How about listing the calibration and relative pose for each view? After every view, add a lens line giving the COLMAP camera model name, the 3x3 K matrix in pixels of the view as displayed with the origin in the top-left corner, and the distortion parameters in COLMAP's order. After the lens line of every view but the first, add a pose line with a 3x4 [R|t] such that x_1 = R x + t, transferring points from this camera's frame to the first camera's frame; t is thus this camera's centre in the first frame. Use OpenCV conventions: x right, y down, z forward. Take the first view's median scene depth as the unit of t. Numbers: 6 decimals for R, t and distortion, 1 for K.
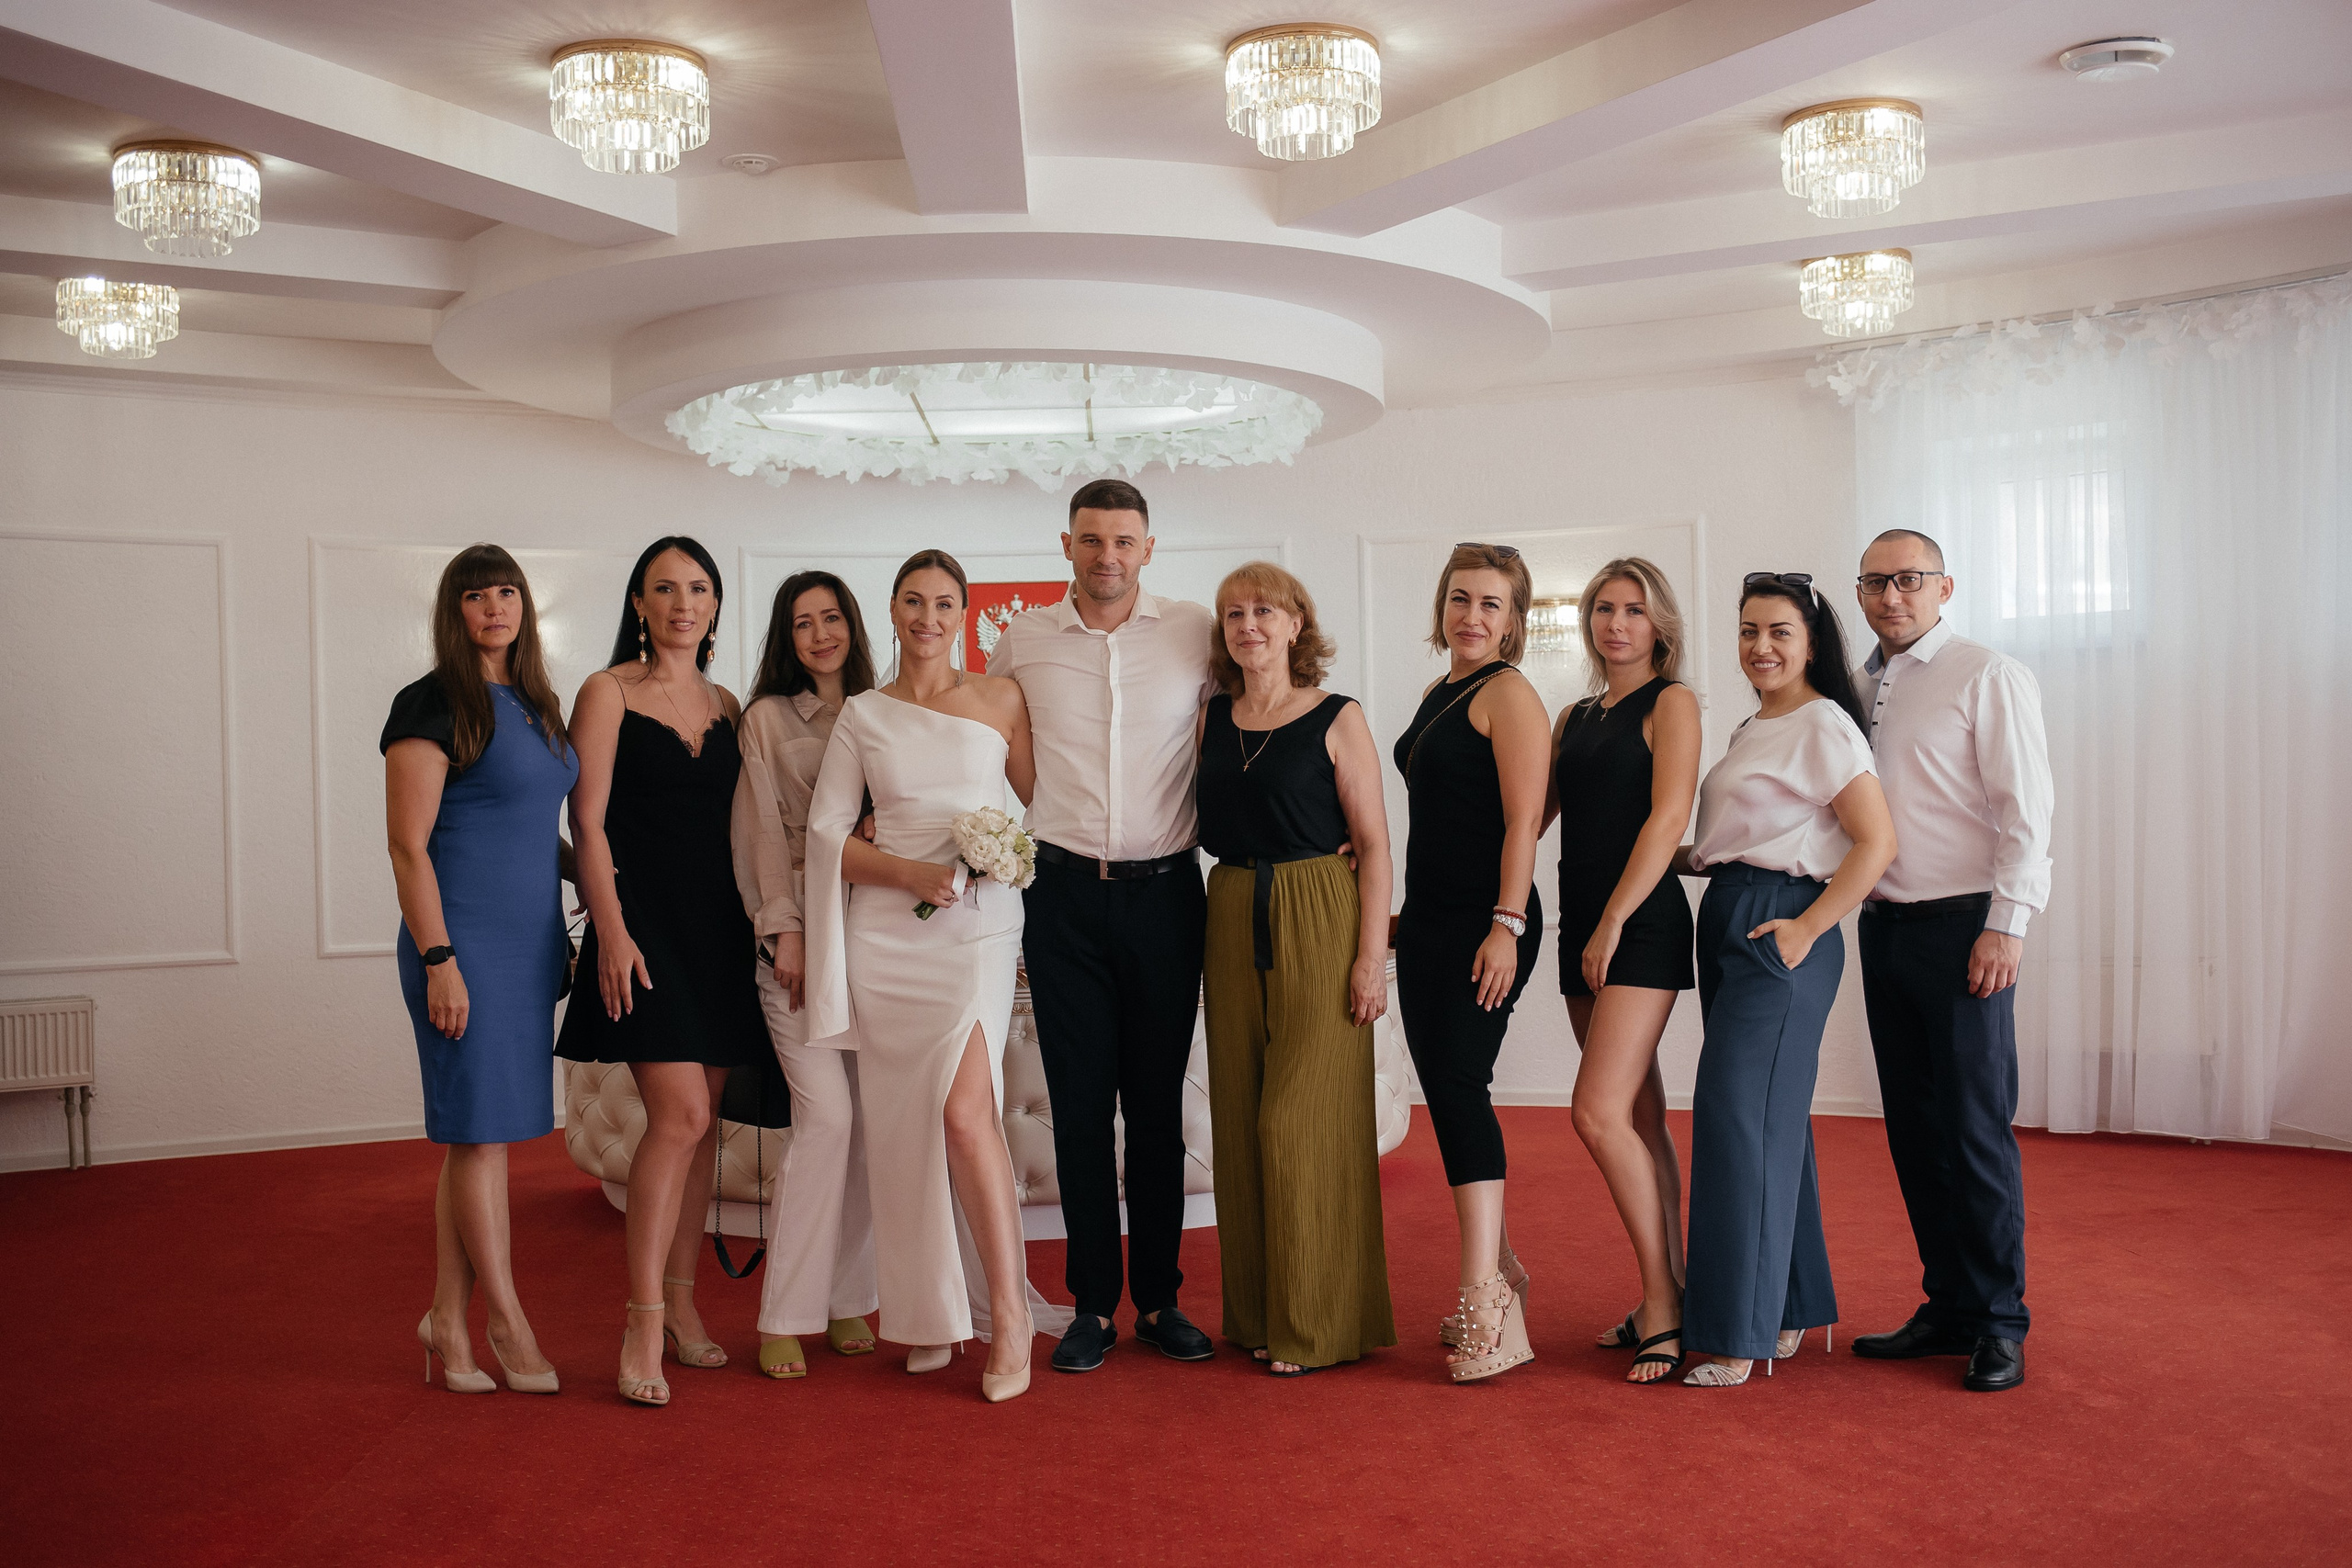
lens RADIAL K [[2237.0, 0, 1170.9], [0, 2237.0, 786.1], [0, 0, 1]] dist [-0.055552, 0.026869]
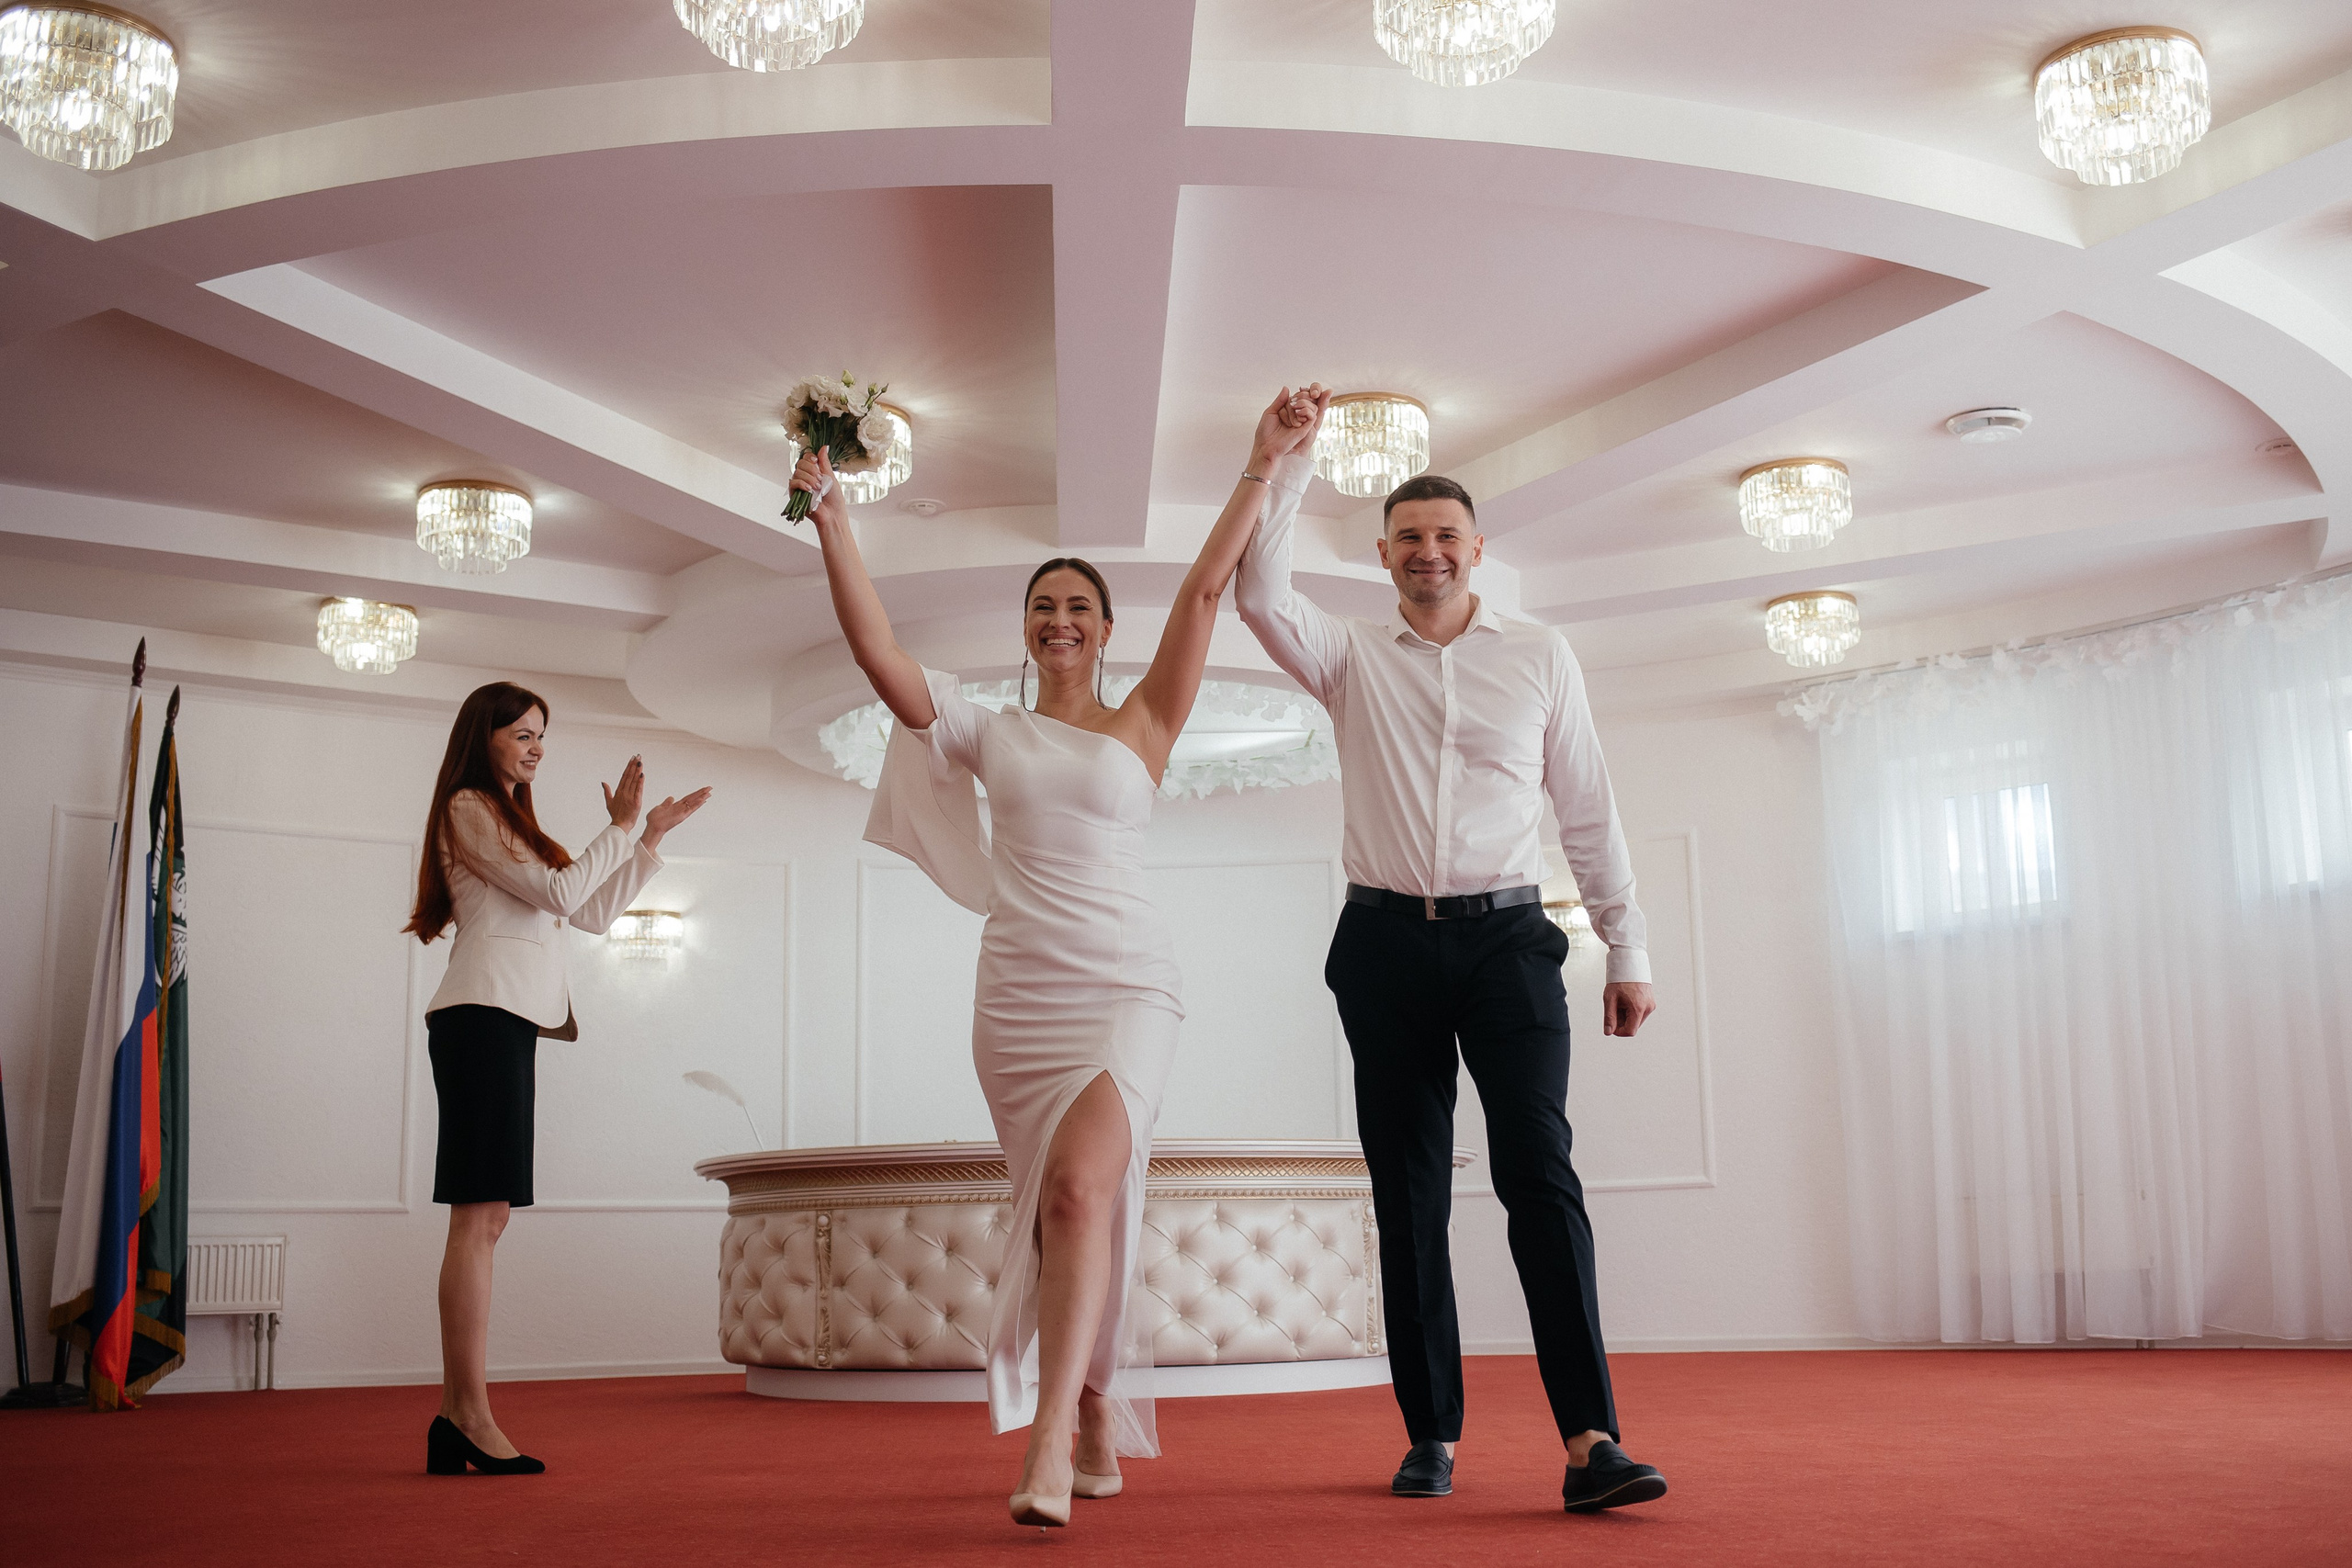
lens RADIAL K [[2330.3, 0, 1219.5], [0, 2330.3, 819.1], [0, 0, 1]] dist [-0.069583, 0.087389]
pose [[0.999740, 0.003137, 0.022573, -0.043524], [0.001143, 0.982326, -0.187172, 0.117841], [-0.022761, 0.187149, 0.982068, -0.220044]]
